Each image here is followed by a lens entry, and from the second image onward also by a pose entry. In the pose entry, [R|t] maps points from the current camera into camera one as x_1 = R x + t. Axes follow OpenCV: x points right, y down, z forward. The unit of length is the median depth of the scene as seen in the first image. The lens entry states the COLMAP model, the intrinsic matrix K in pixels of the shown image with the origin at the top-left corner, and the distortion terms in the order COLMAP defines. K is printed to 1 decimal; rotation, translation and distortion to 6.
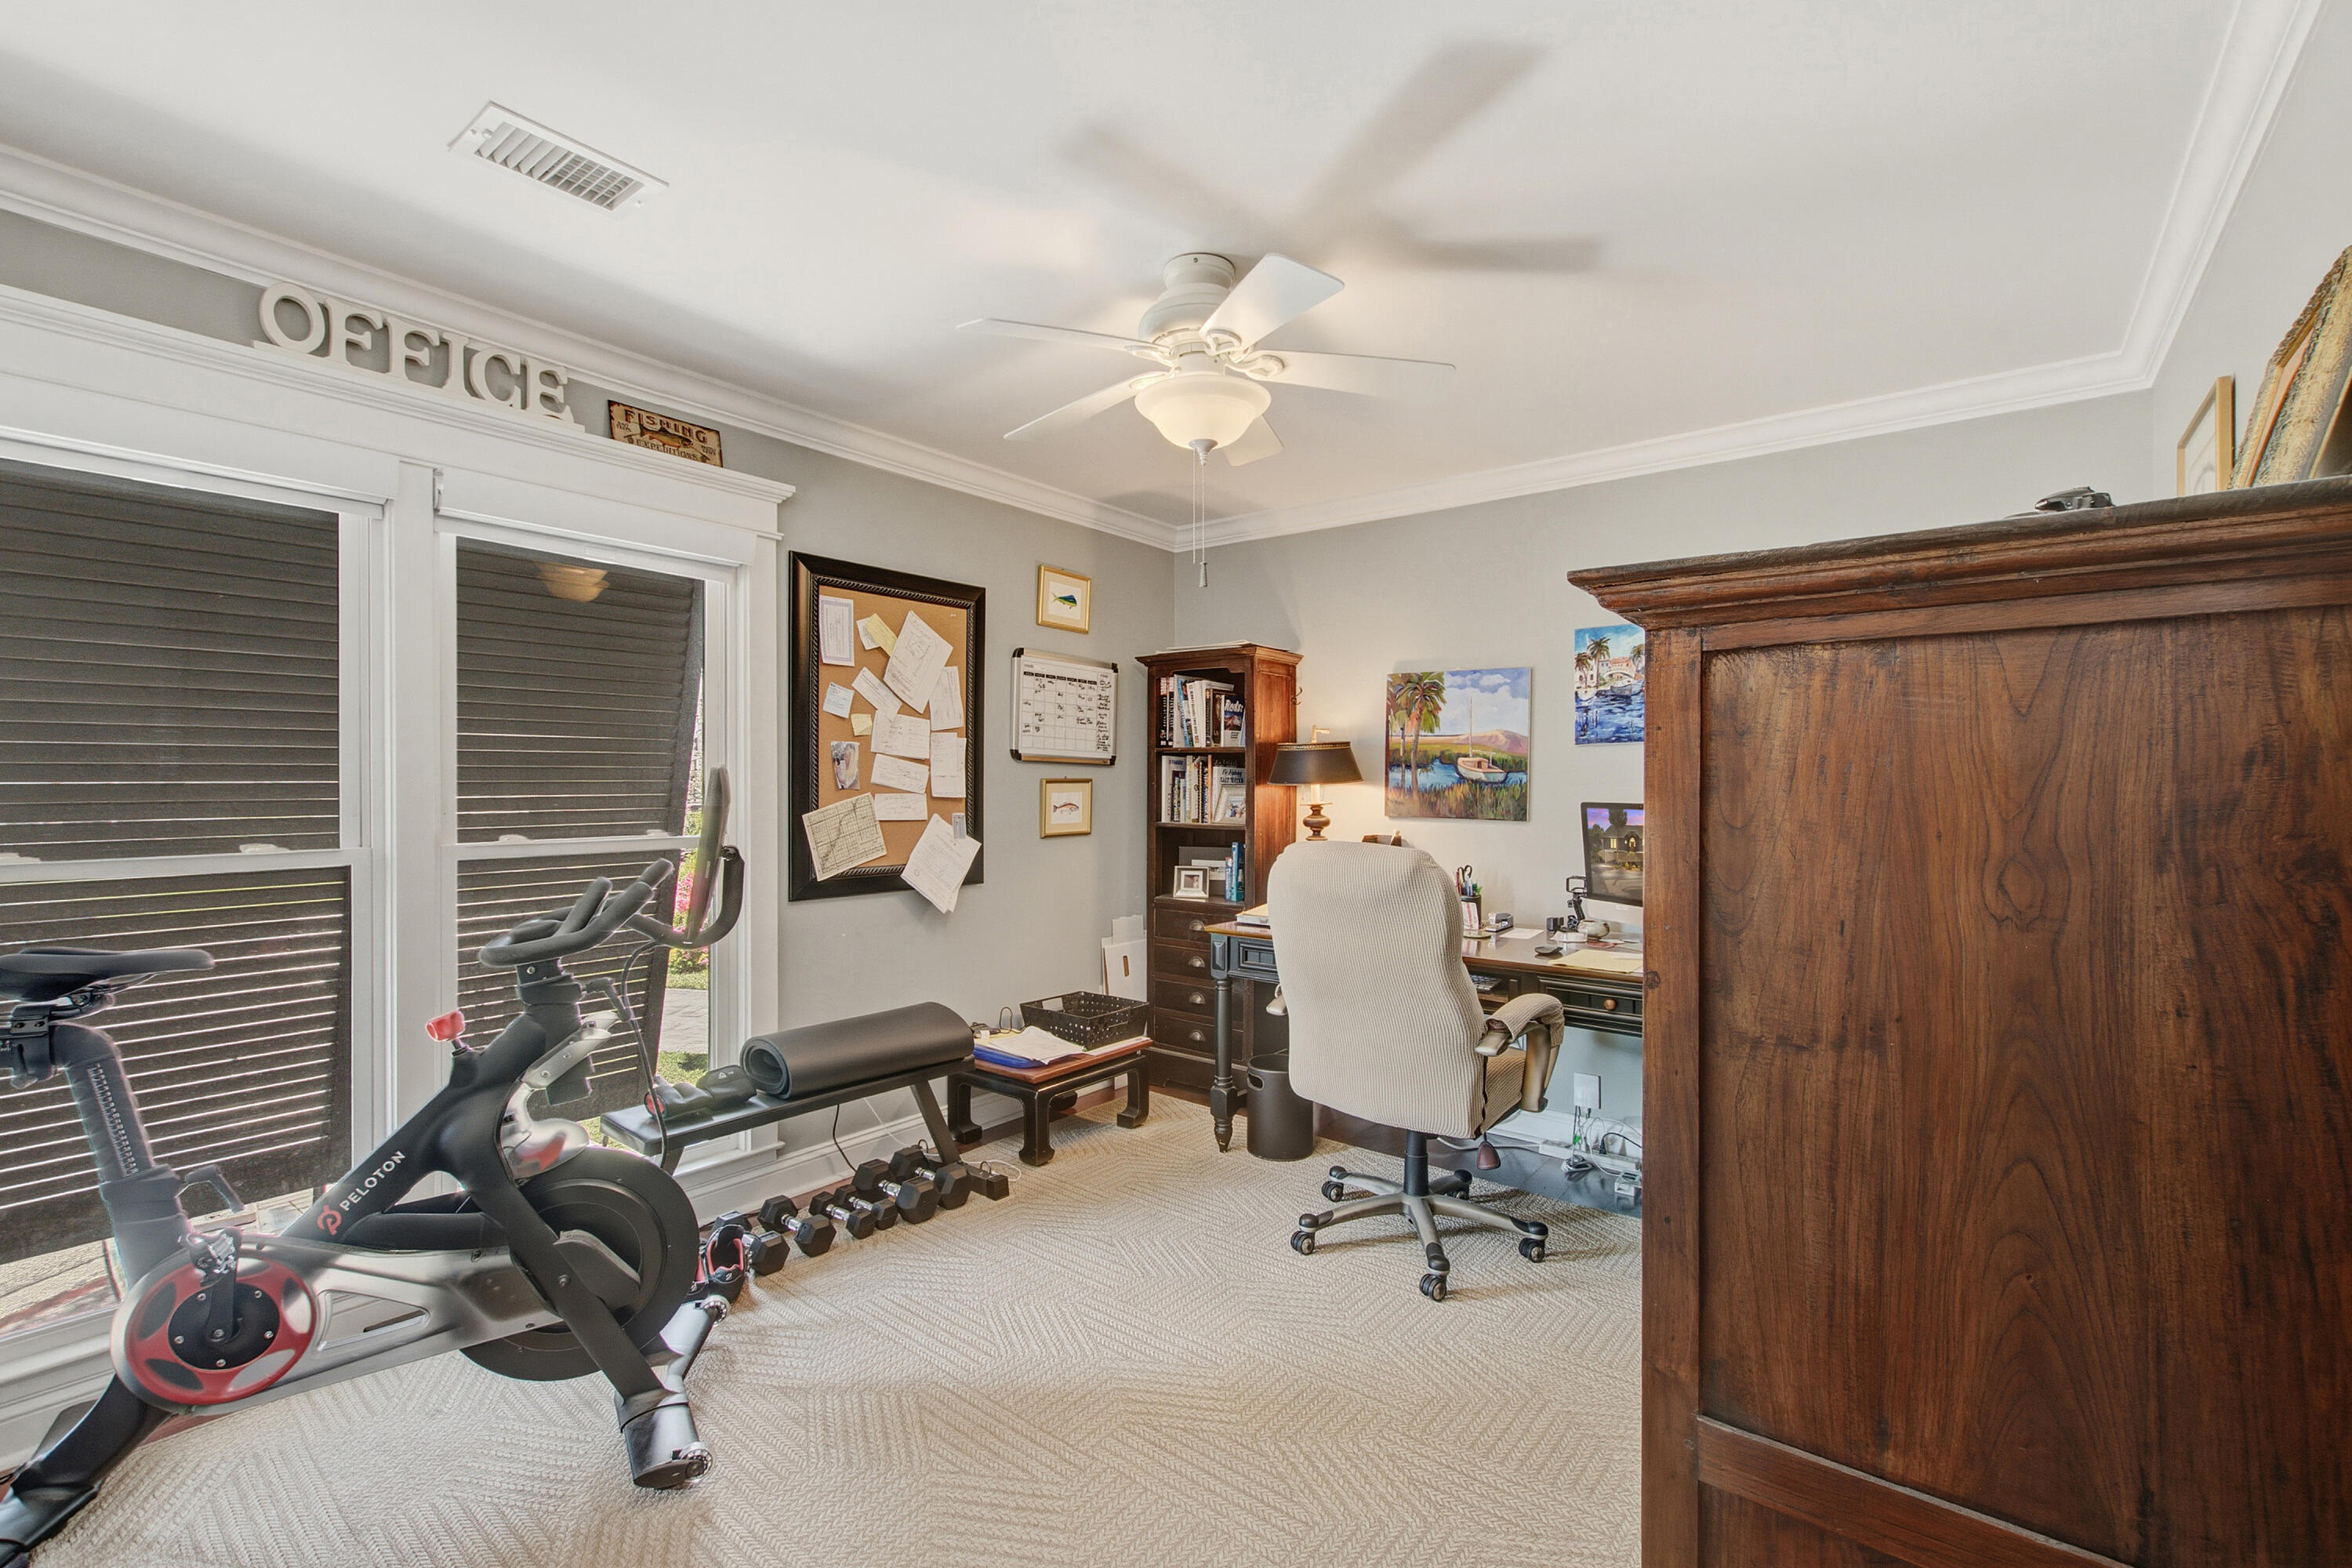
lens RADIAL K [[1007.7, 0, 1204.9], [0, 1007.7, 781.1], [0, 0, 1]] dist [-0.000498, -0.000183]
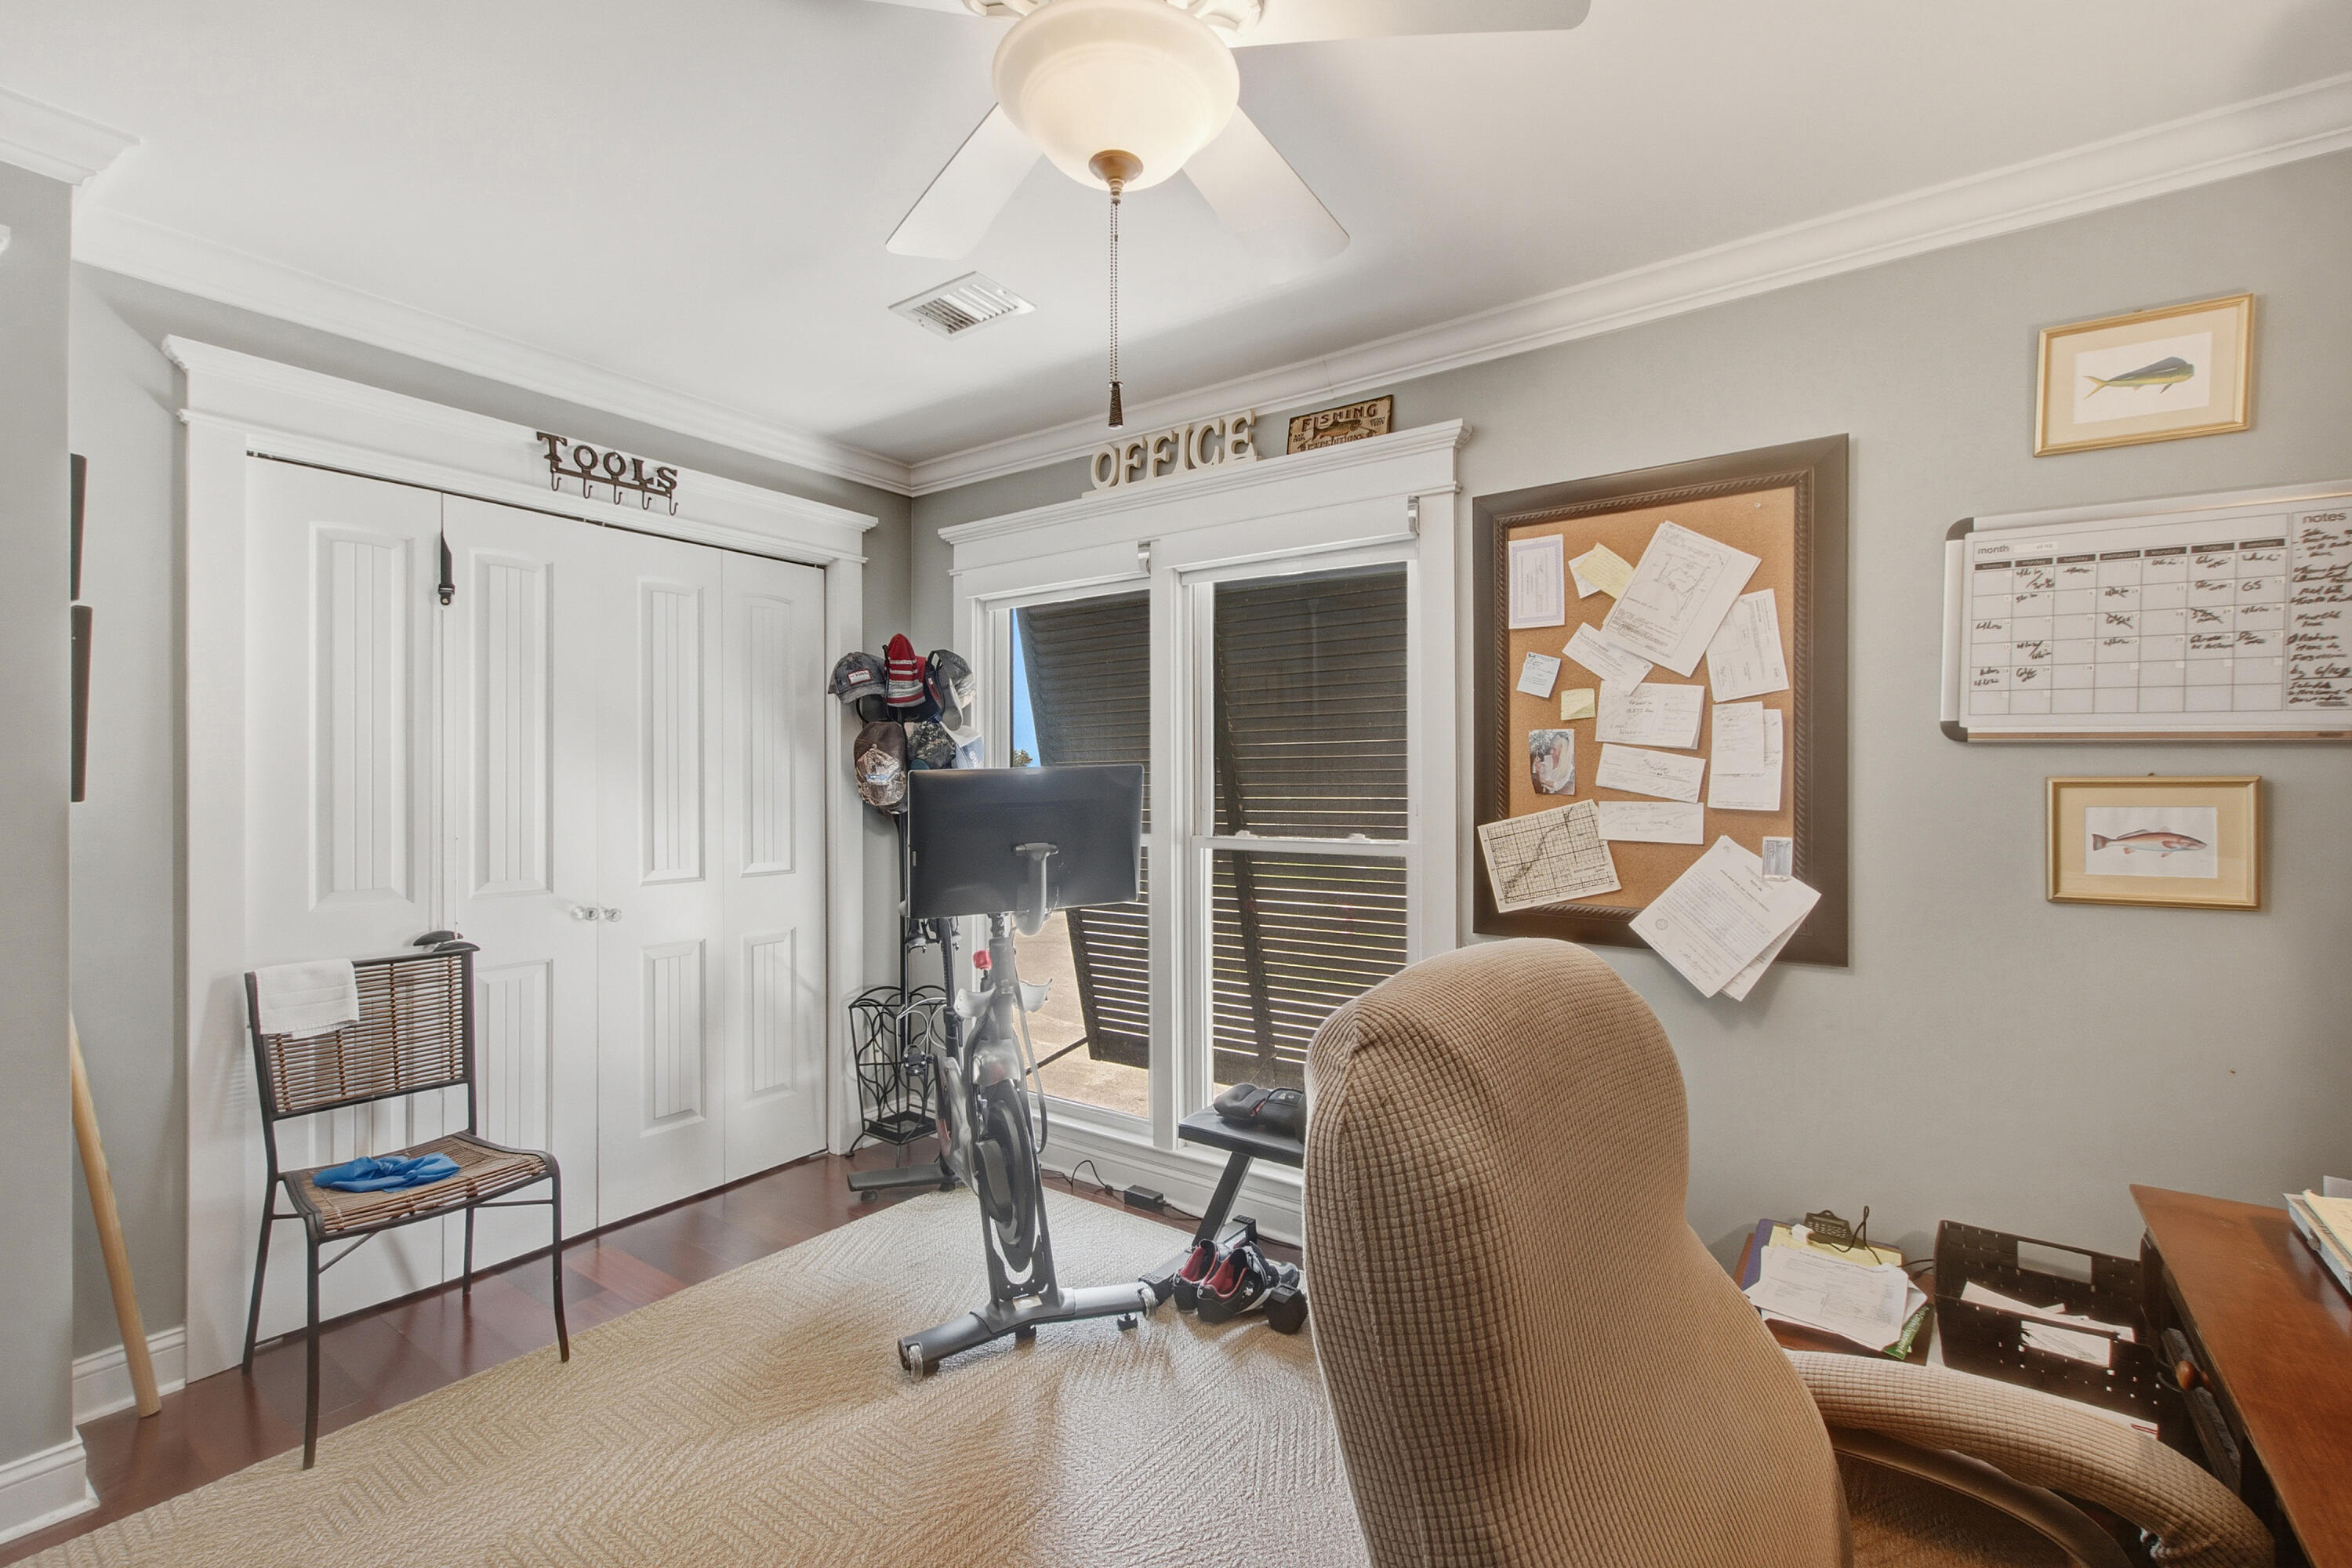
lens RADIAL K [[1028.1, 0, 1180.5], [0, 1028.1, 784.6], [0, 0, 1]] dist [-0.002299, -0.000671]
pose [[0.021757, -0.001683, -0.999762, 0.382859], [-0.000263, 0.999999, -0.001689, 0.002216], [0.999763, 0.000300, 0.021757, 0.704450]]
